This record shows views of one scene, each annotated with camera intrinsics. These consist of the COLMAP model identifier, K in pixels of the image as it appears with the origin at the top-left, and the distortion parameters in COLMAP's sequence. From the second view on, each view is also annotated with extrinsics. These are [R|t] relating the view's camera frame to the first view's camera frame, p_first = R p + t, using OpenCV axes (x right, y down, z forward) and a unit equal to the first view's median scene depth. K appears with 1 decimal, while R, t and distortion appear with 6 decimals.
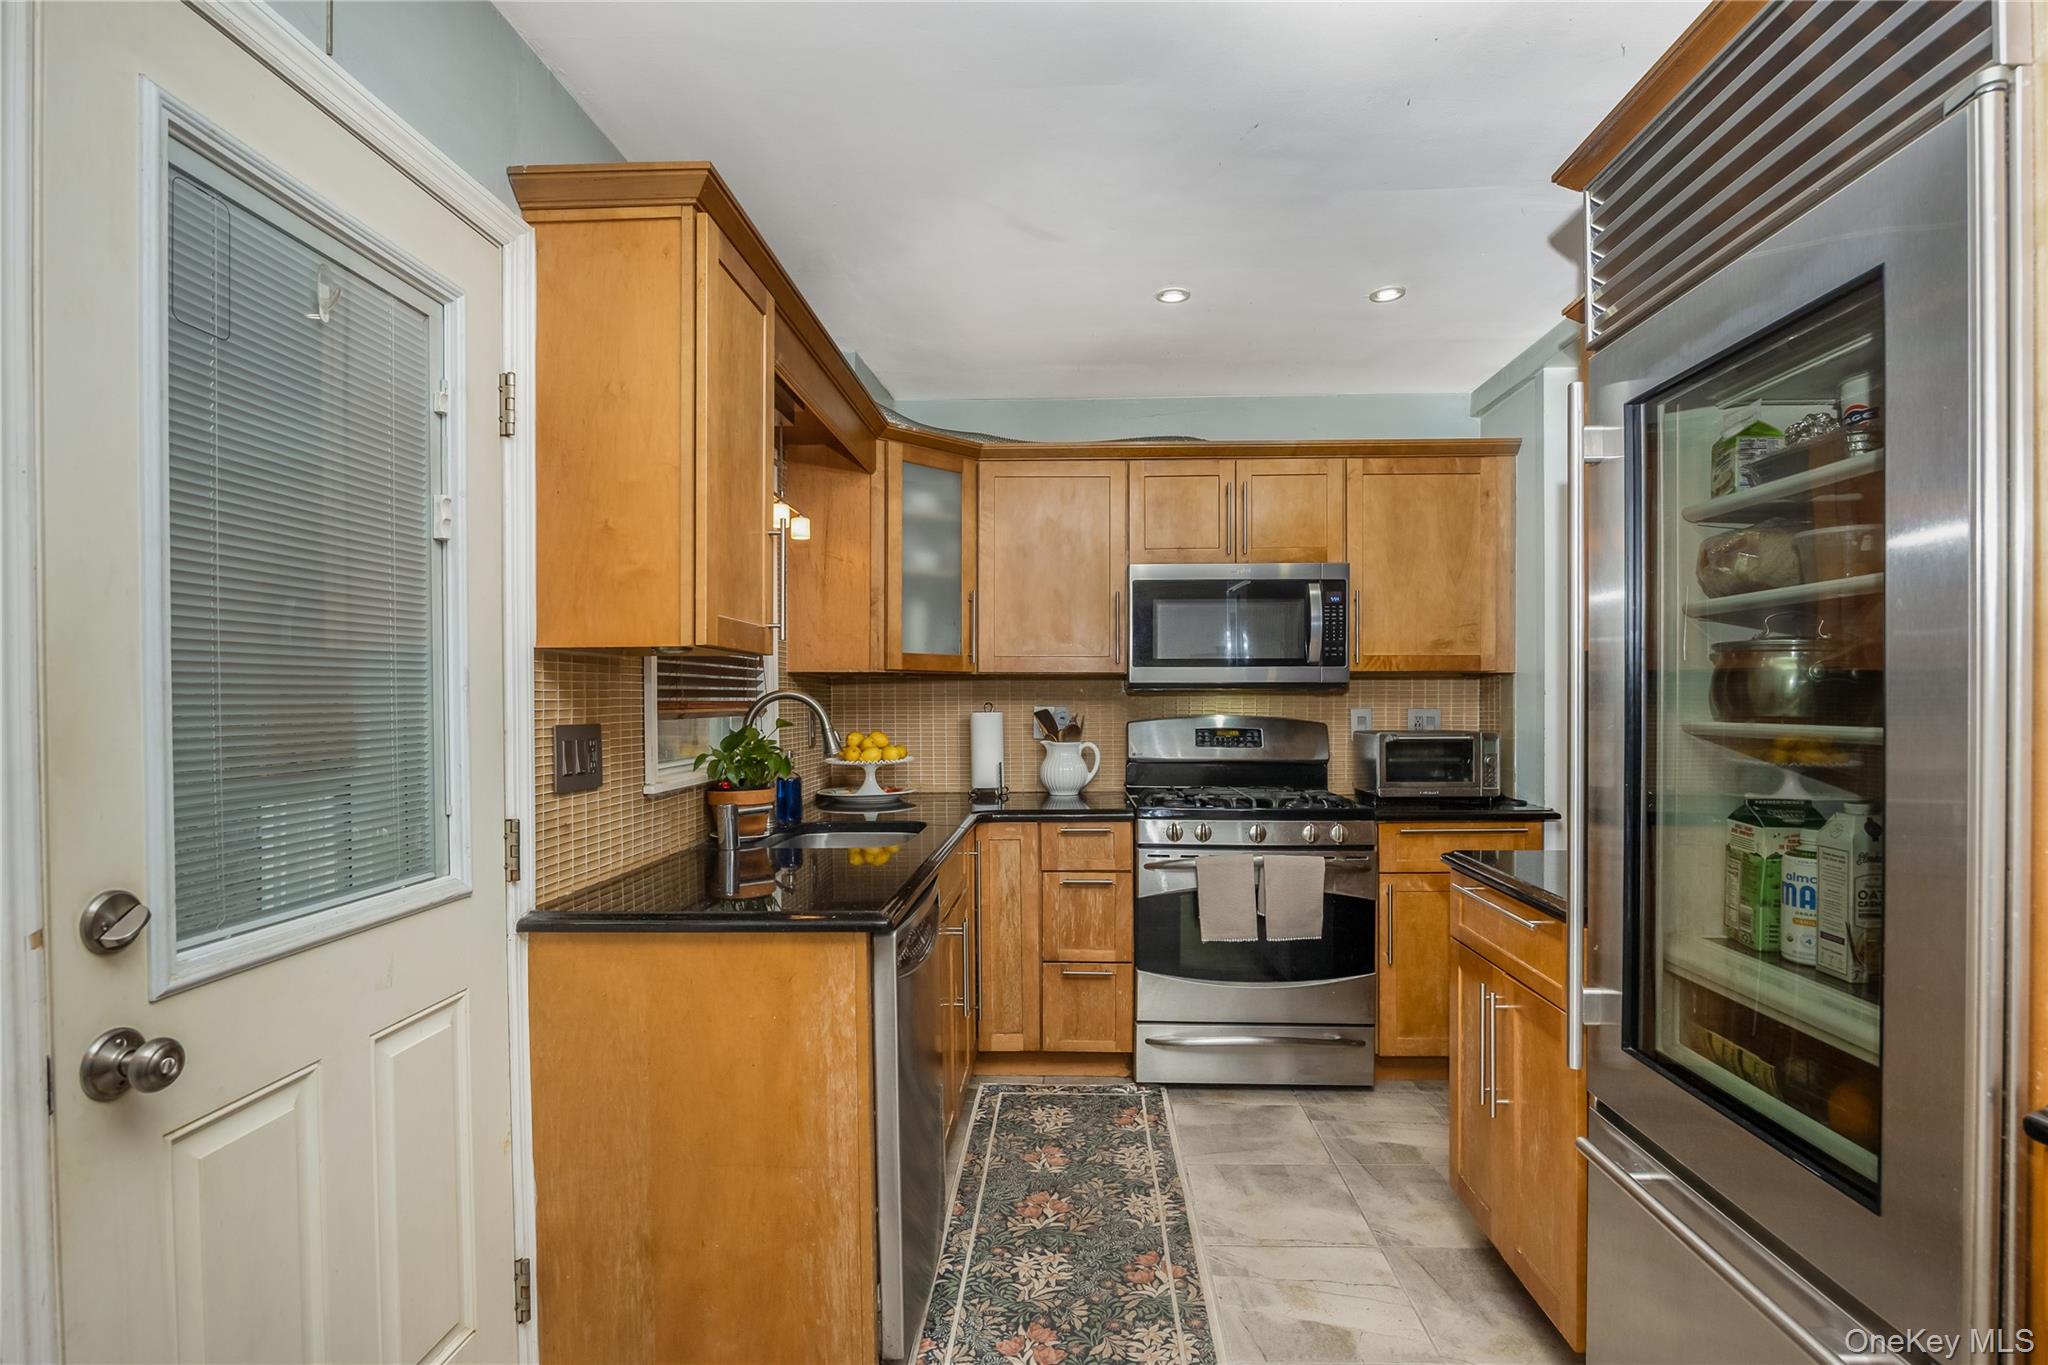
lens RADIAL K [[985.3, 0, 1047.8], [0, 985.3, 708.8], [0, 0, 1]] dist [-0.015429, 0.001200]
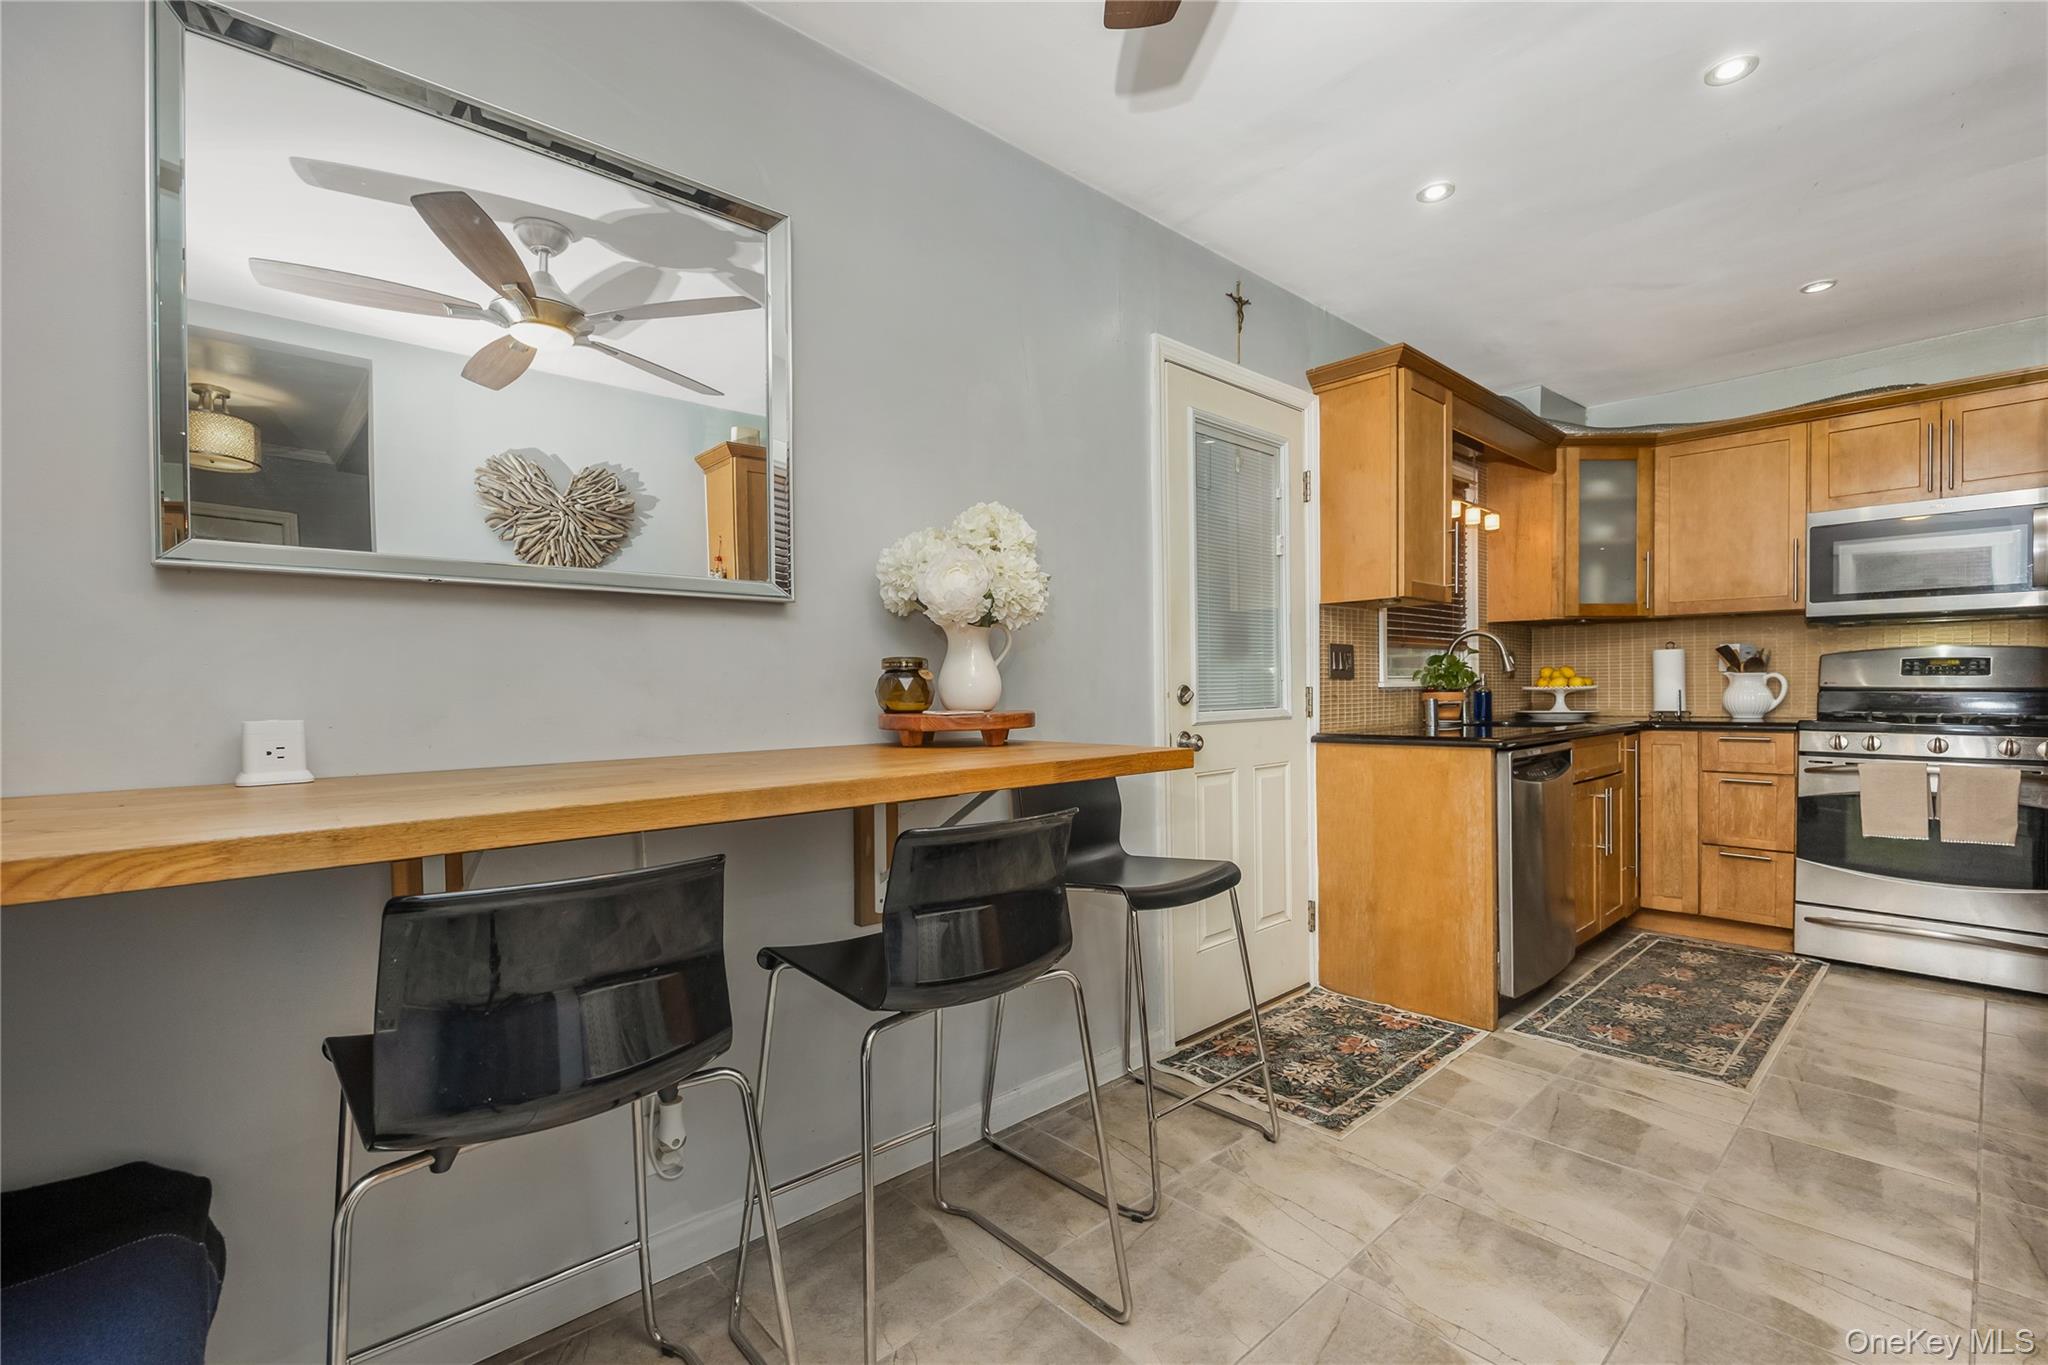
lens RADIAL K [[898.5, 0, 1024.7], [0, 898.5, 689.9], [0, 0, 1]] dist [-0.009999, 0.000380]
pose [[0.690057, 0.001302, -0.723754, 0.249640], [-0.002345, 0.999997, -0.000437, 0.073763], [0.723751, 0.001999, 0.690058, -0.450650]]
